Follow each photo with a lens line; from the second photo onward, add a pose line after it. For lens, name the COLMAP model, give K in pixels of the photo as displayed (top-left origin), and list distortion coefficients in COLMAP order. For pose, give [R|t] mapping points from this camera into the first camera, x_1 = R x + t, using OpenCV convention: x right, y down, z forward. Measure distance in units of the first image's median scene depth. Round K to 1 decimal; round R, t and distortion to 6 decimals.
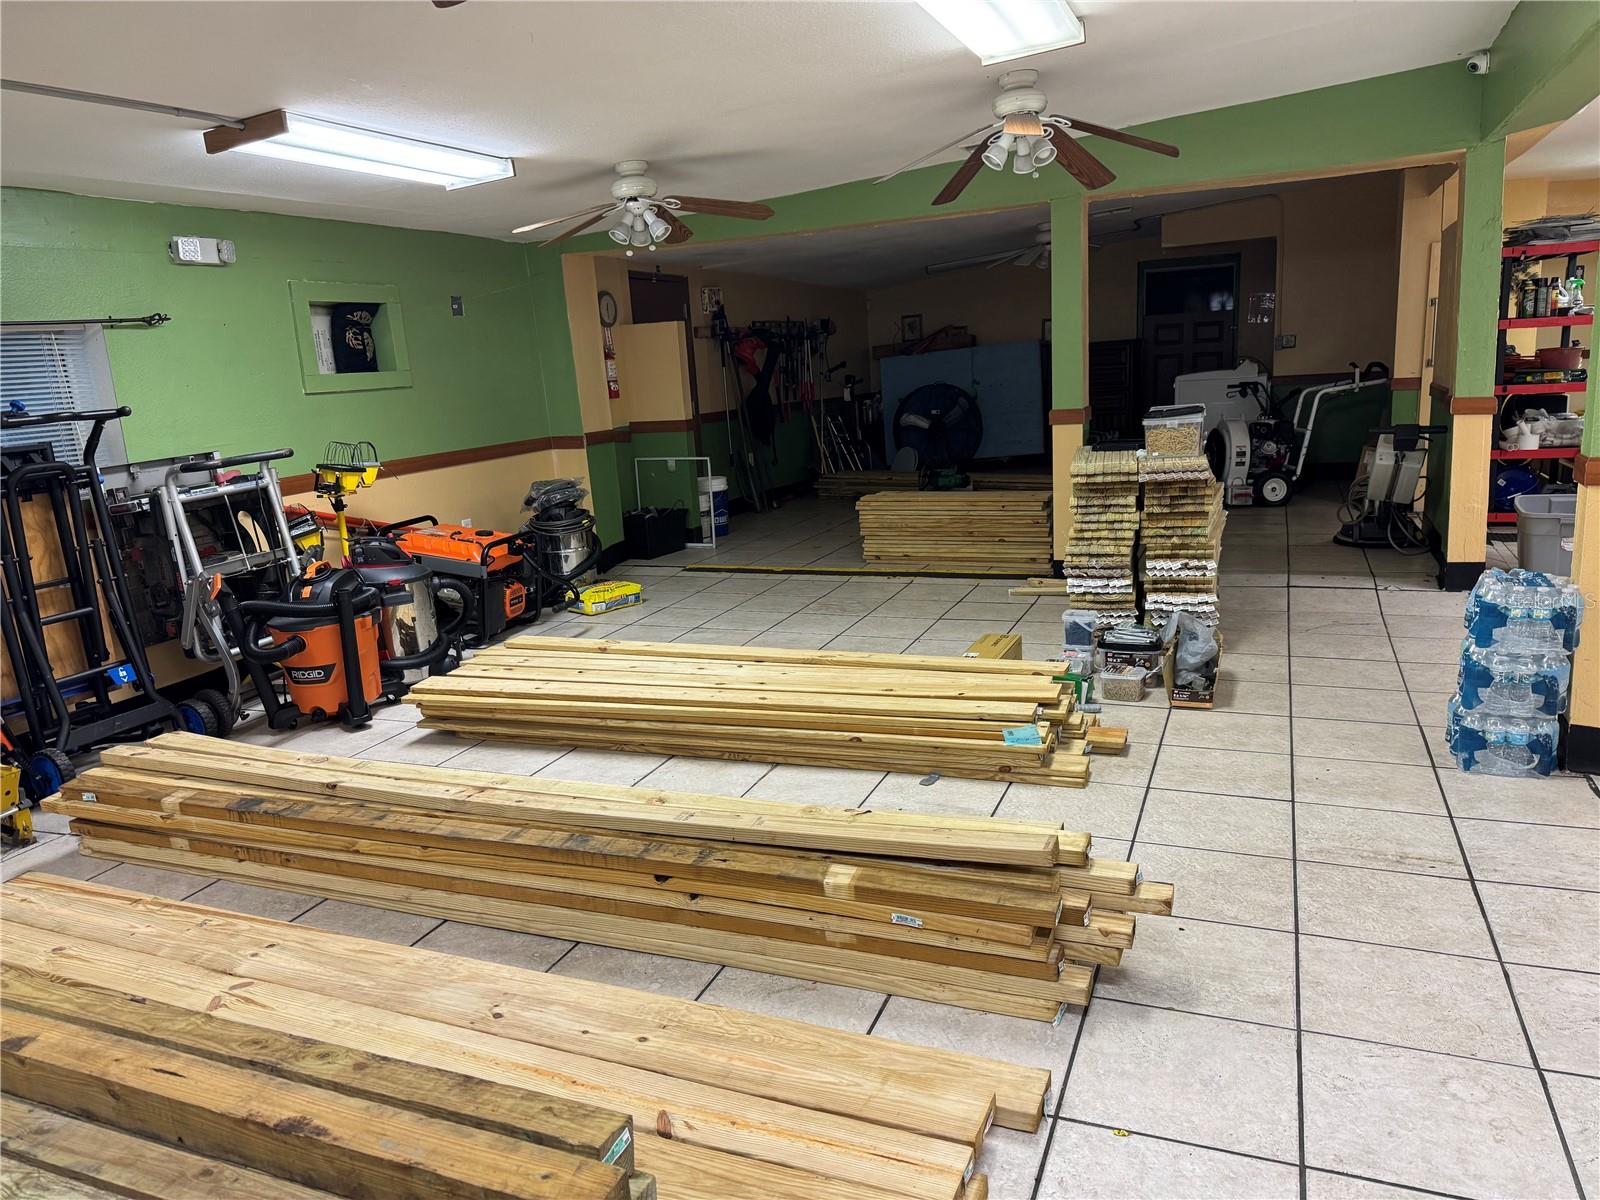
lens RADIAL K [[1121.0, 0, 805.9], [0, 1121.0, 596.3], [0, 0, 1]] dist [0.142091, -0.228272]
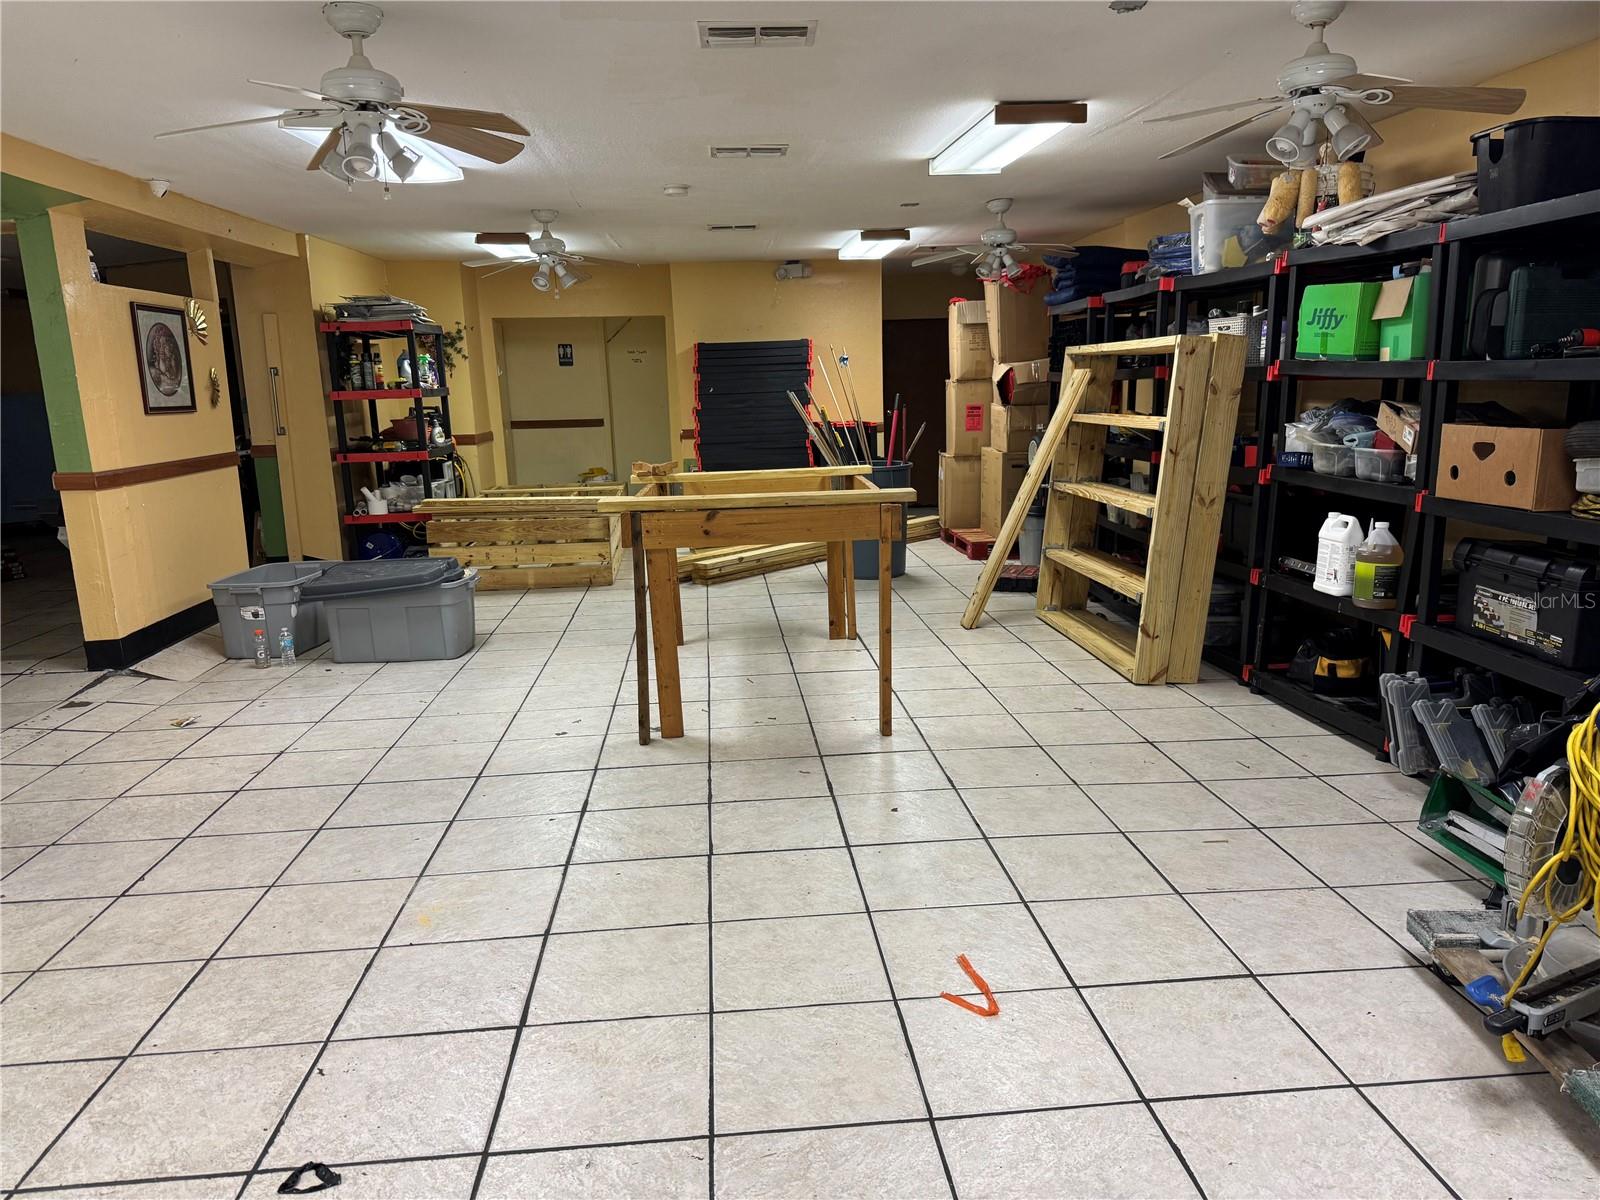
lens RADIAL K [[1144.7, 0, 759.3], [0, 1144.7, 601.6], [0, 0, 1]] dist [0.098034, -0.057932]
pose [[0.899935, -0.057338, 0.432237, 0.425065], [0.073430, 0.997087, -0.020617, 0.000177], [-0.429796, 0.050293, 0.901524, -0.102789]]
